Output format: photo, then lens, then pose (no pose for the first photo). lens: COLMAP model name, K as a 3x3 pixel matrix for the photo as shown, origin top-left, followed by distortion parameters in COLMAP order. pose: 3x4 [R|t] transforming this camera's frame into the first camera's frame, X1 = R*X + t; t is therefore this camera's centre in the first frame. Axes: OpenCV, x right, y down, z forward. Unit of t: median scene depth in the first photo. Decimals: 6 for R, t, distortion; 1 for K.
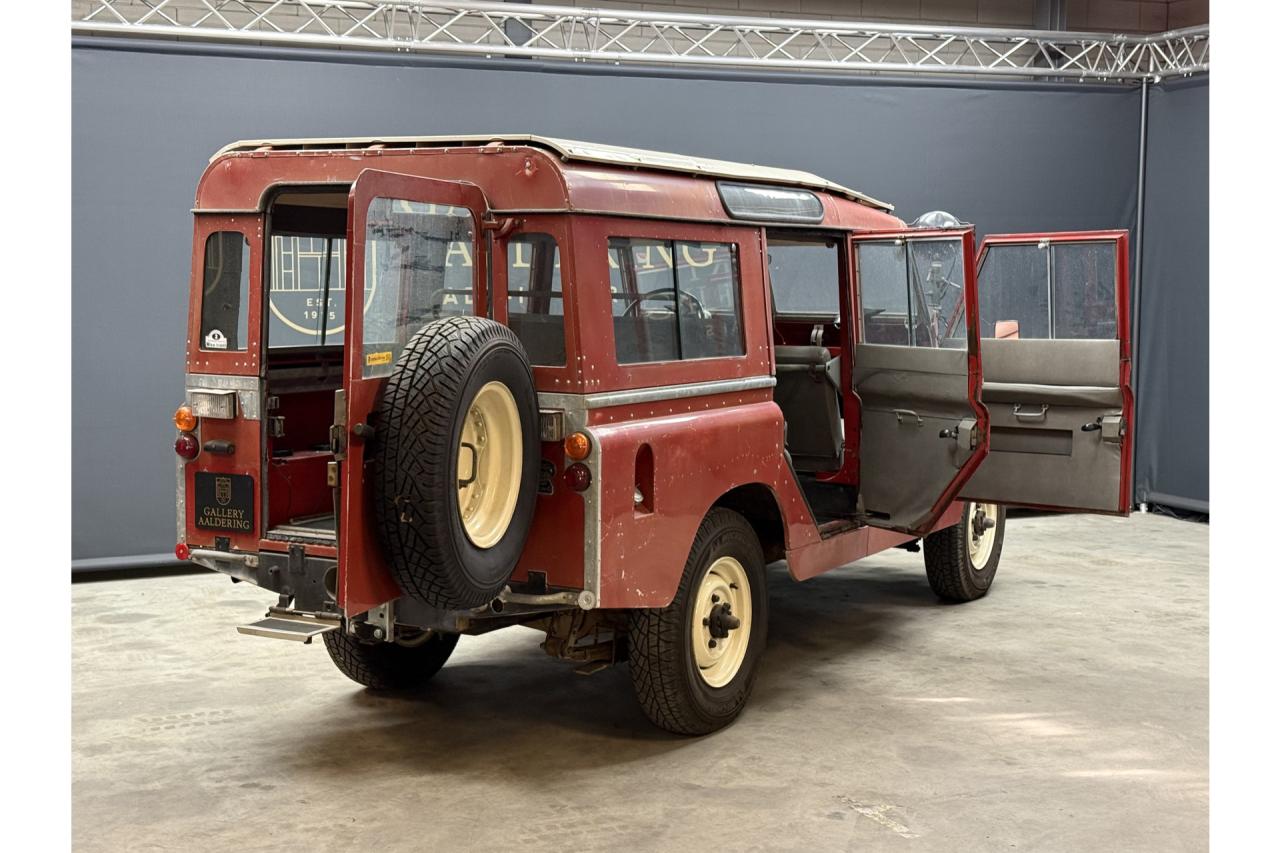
lens RADIAL K [[1917.2, 0, 609.8], [0, 1917.2, 423.6], [0, 0, 1]] dist [0.157581, -0.020841]
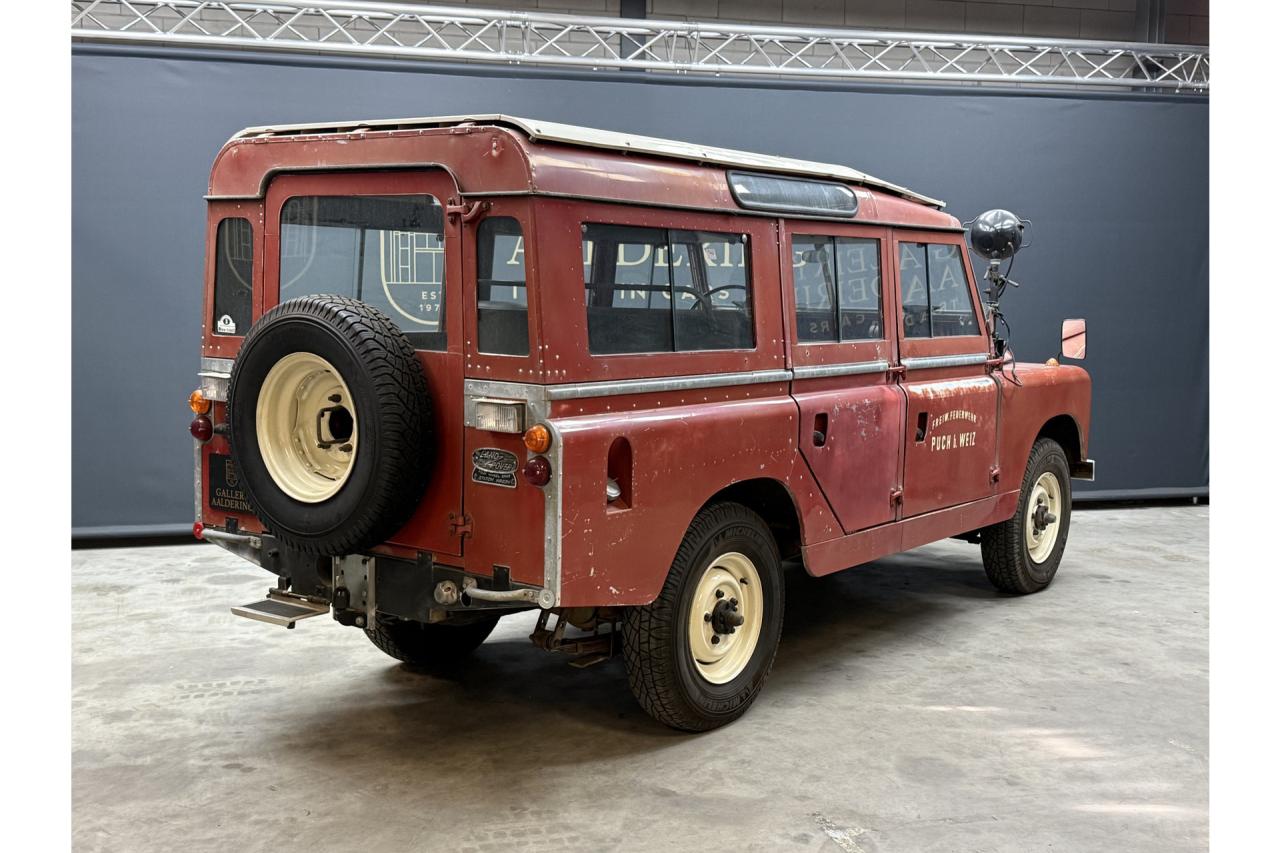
lens RADIAL K [[1534.2, 0, 616.8], [0, 1534.2, 428.9], [0, 0, 1]] dist [0.191372, -0.440612]
pose [[0.989805, 0.024157, -0.140365, 0.112122], [-0.021881, 0.999603, 0.017732, -0.006874], [0.140737, -0.014480, 0.989941, 0.209557]]
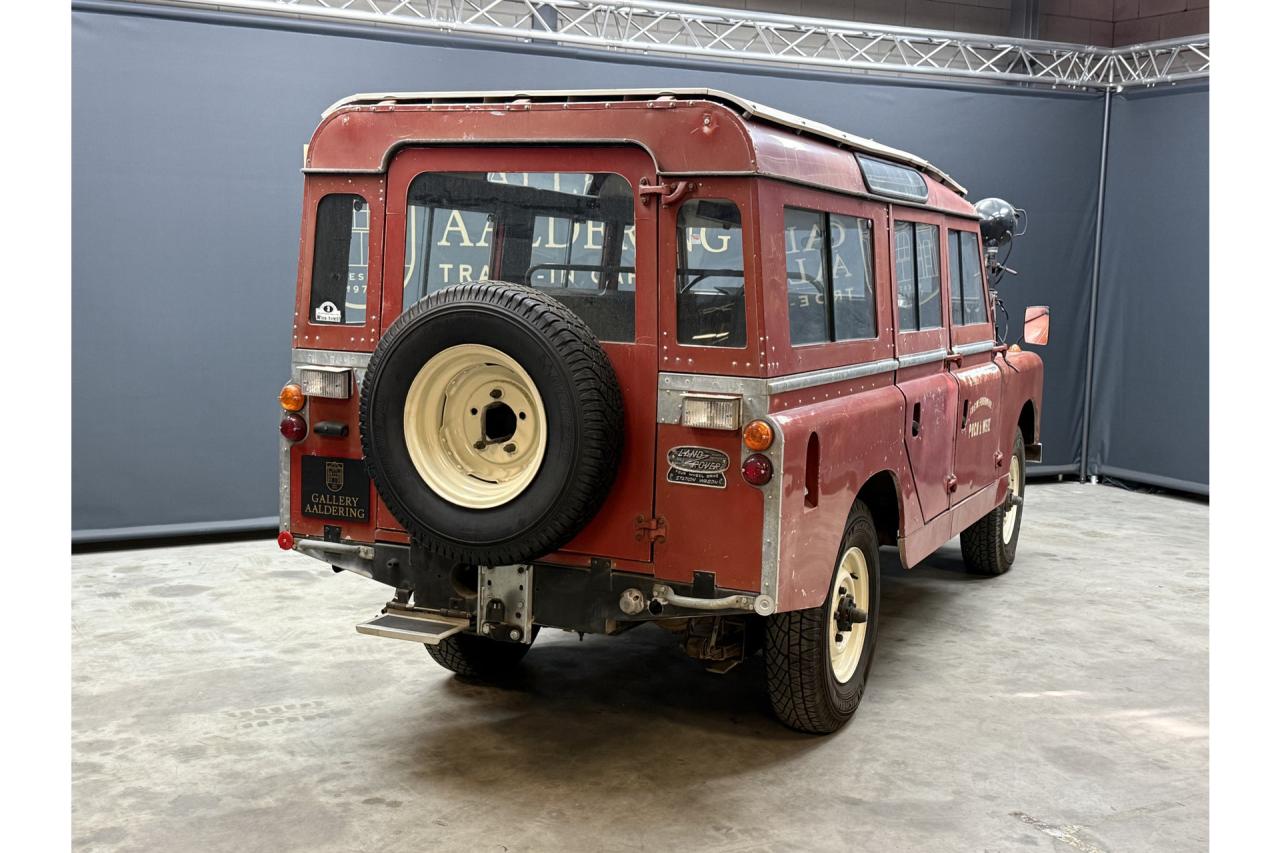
lens RADIAL K [[1534.2, 0, 616.8], [0, 1534.2, 428.9], [0, 0, 1]] dist [0.191372, -0.440612]
pose [[0.995986, 0.011008, 0.088826, -0.127339], [-0.013394, 0.999564, 0.026304, -0.008540], [-0.088498, -0.027388, 0.995700, 0.244601]]
